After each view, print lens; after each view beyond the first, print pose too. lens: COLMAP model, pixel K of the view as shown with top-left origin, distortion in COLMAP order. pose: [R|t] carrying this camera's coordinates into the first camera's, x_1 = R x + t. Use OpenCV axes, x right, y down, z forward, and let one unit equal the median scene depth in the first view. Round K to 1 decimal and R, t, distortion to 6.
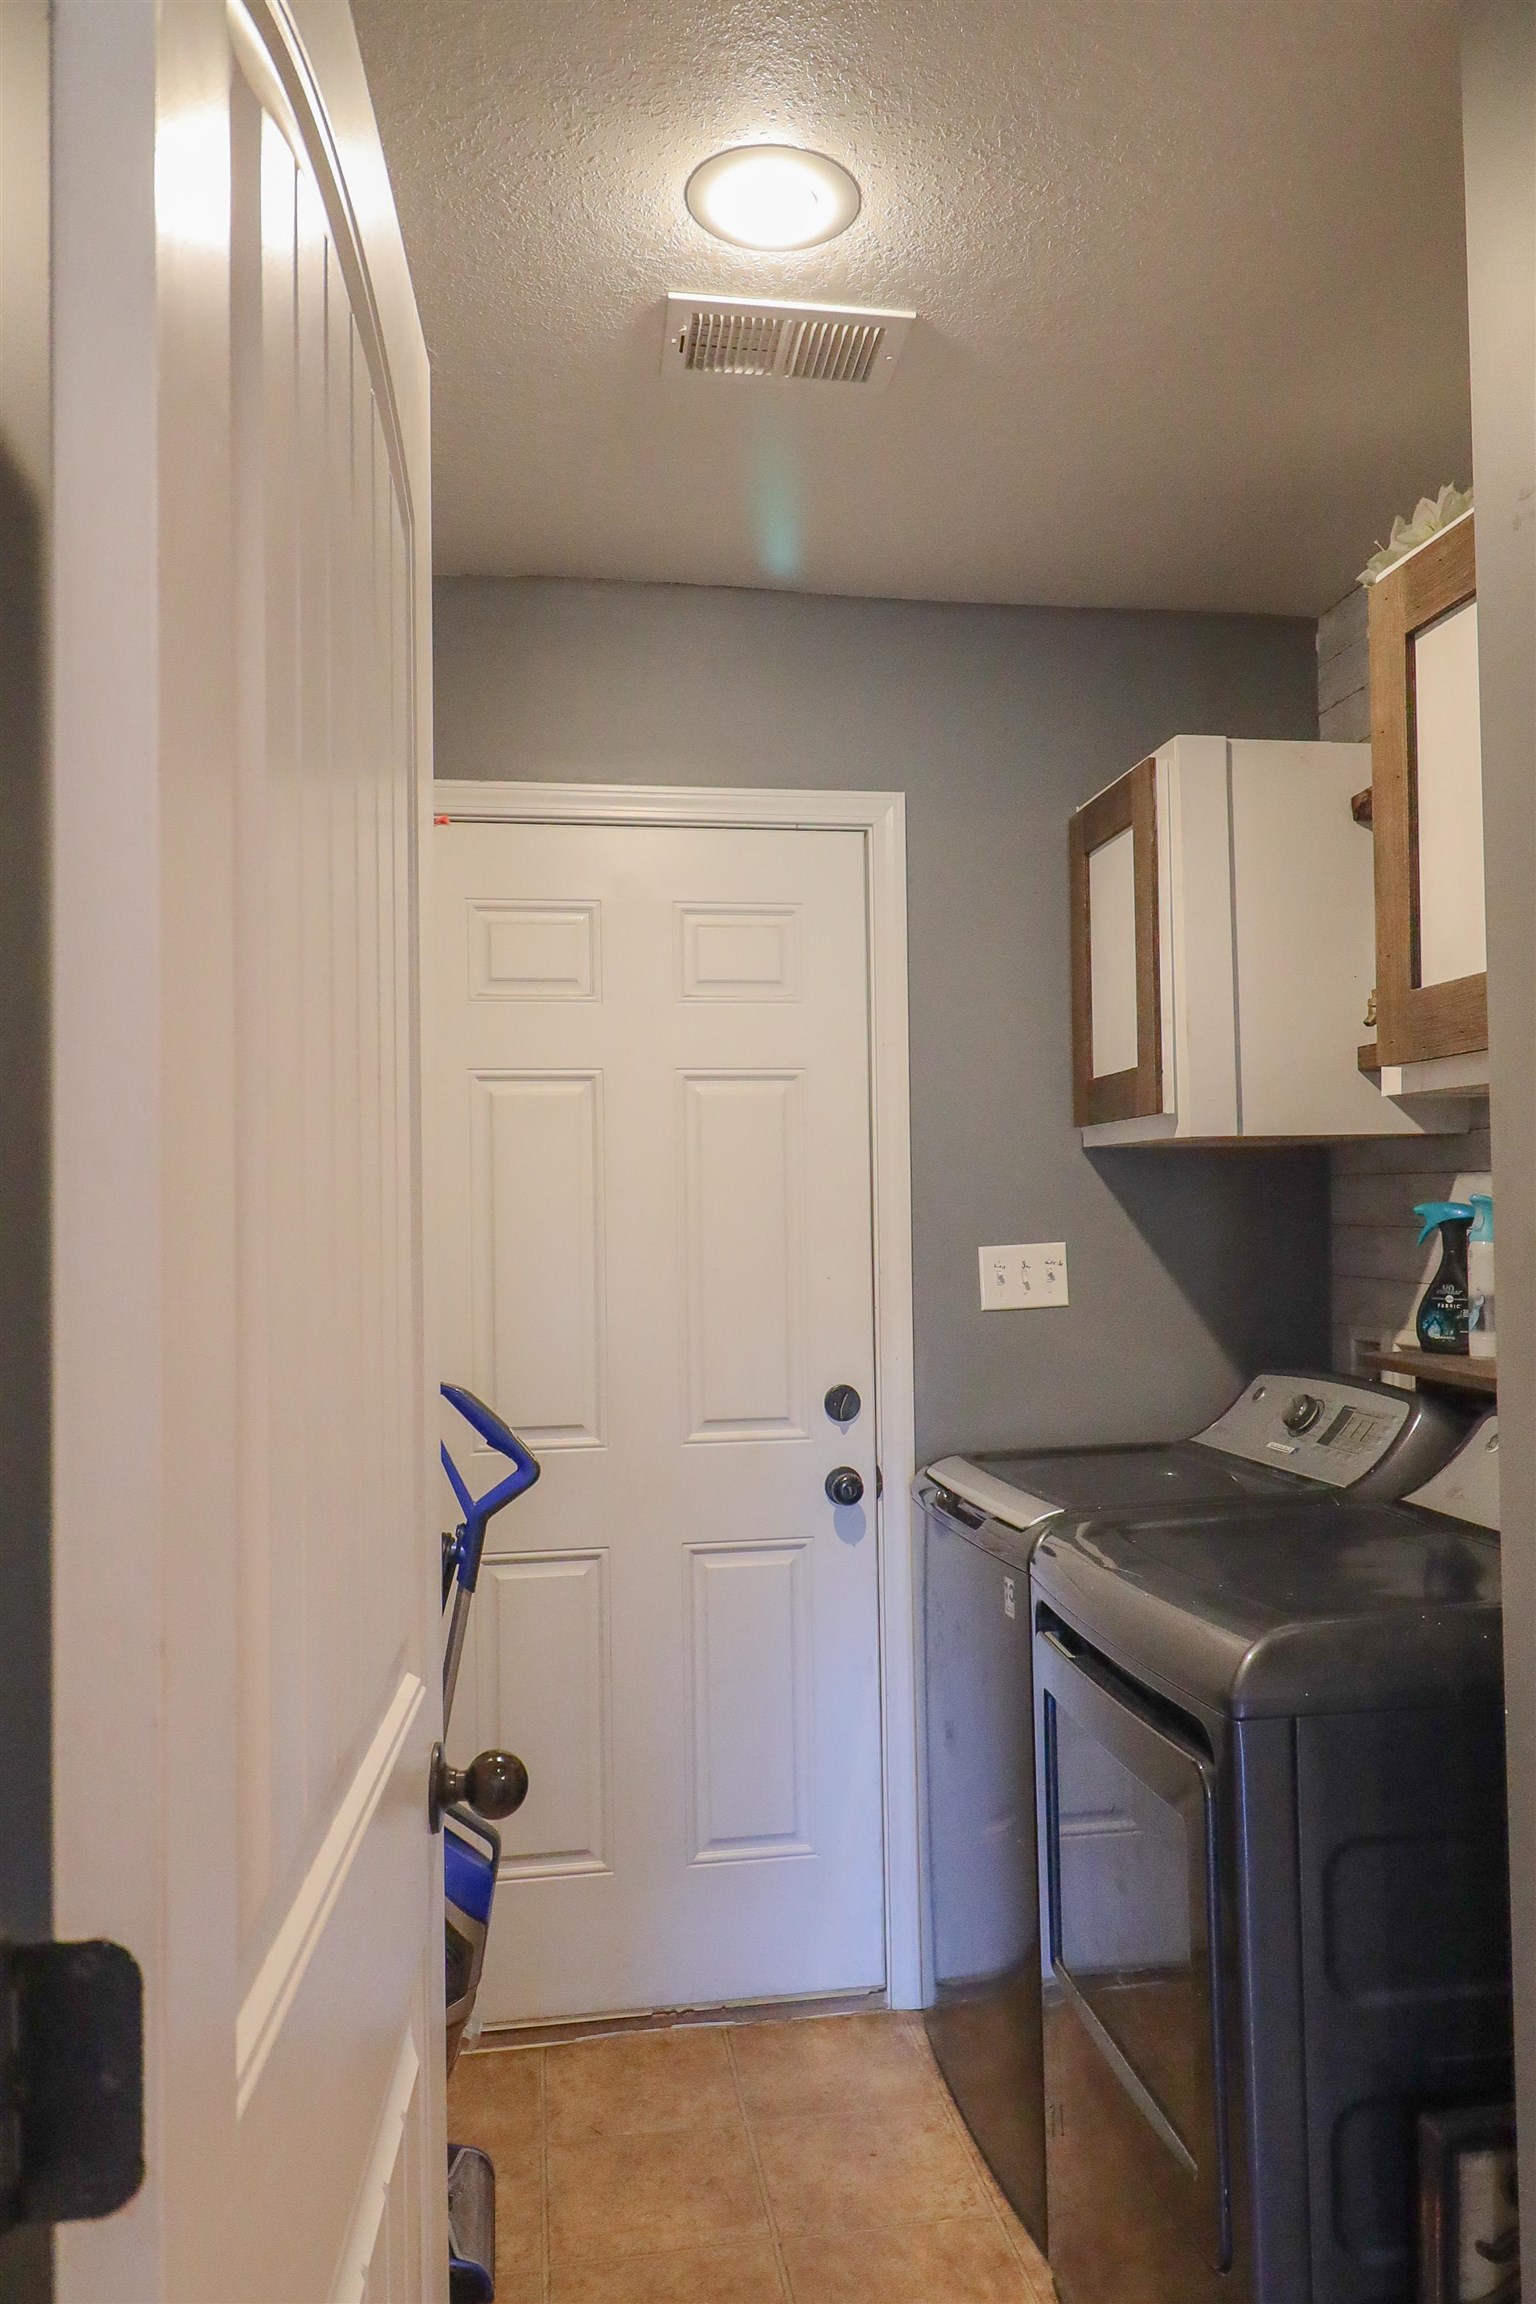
lens RADIAL K [[1711.4, 0, 769.2], [0, 1711.4, 1156.1], [0, 0, 1]] dist [0.014793, -0.003669]
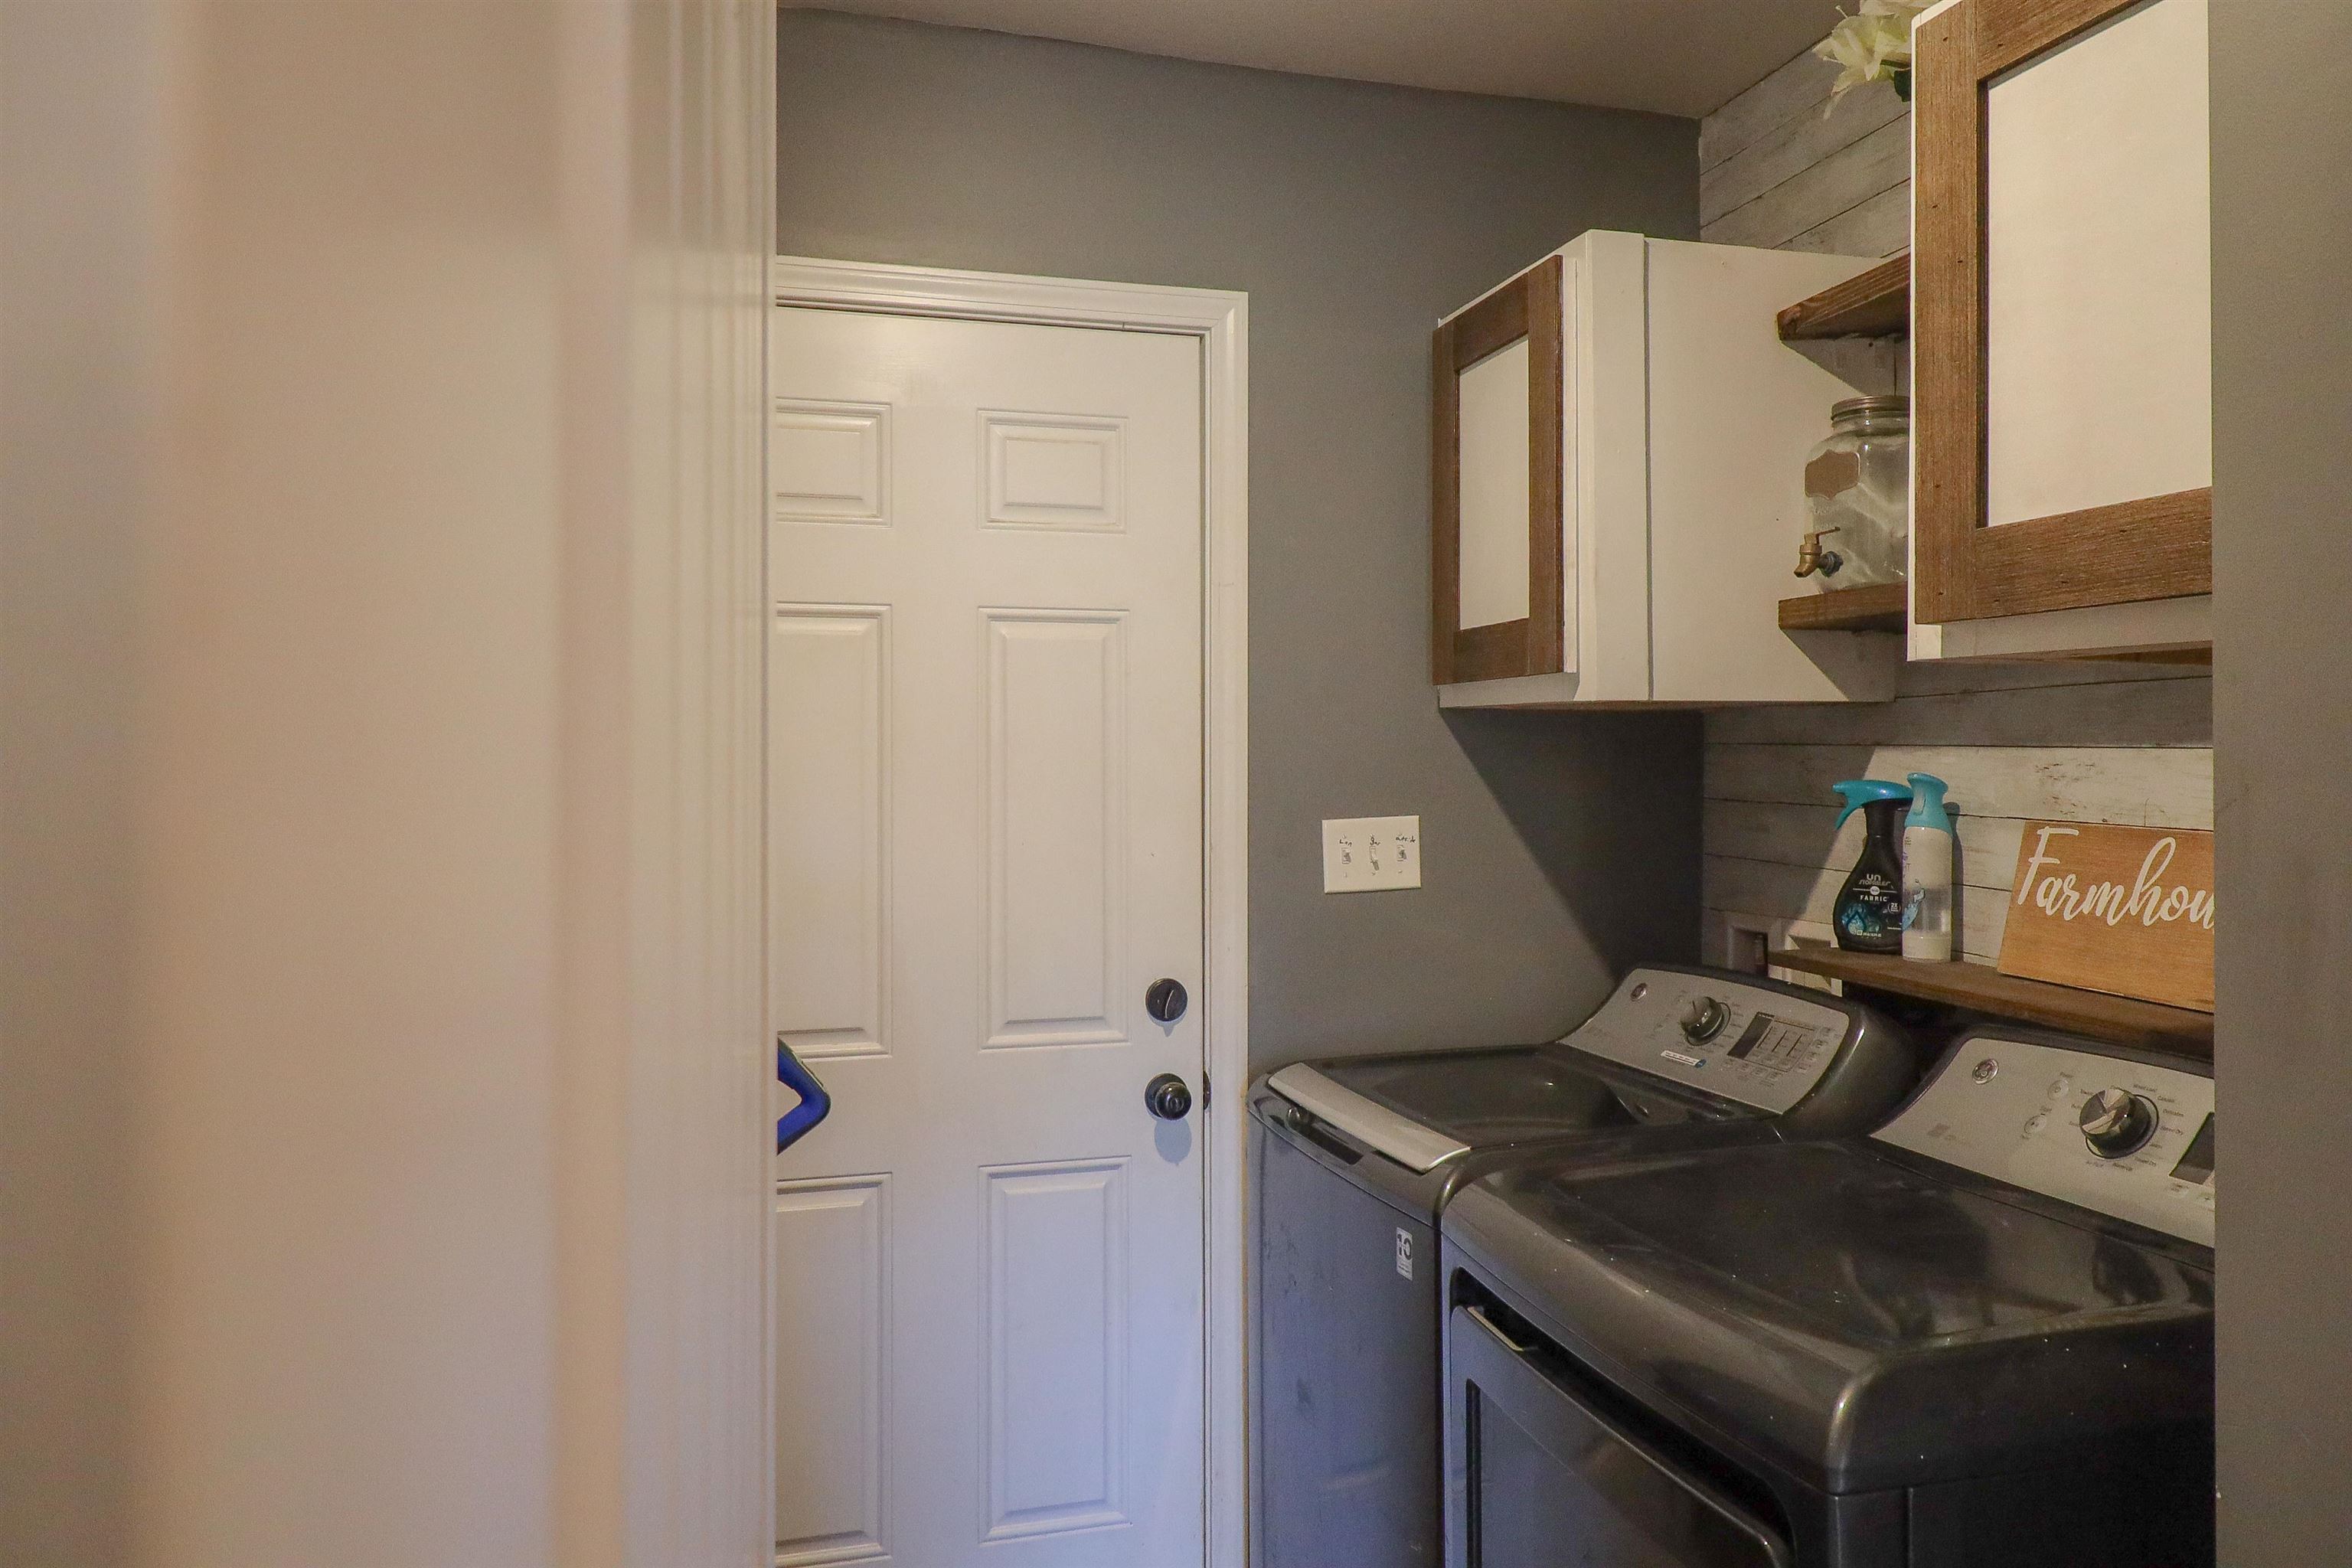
lens RADIAL K [[1747.1, 0, 1191.2], [0, 1747.1, 741.6], [0, 0, 1]] dist [0.014793, -0.003669]
pose [[0.993758, 0.016335, 0.110358, -0.045685], [-0.018802, 0.999595, 0.021353, -0.004980], [-0.109965, -0.023294, 0.993662, 0.133039]]
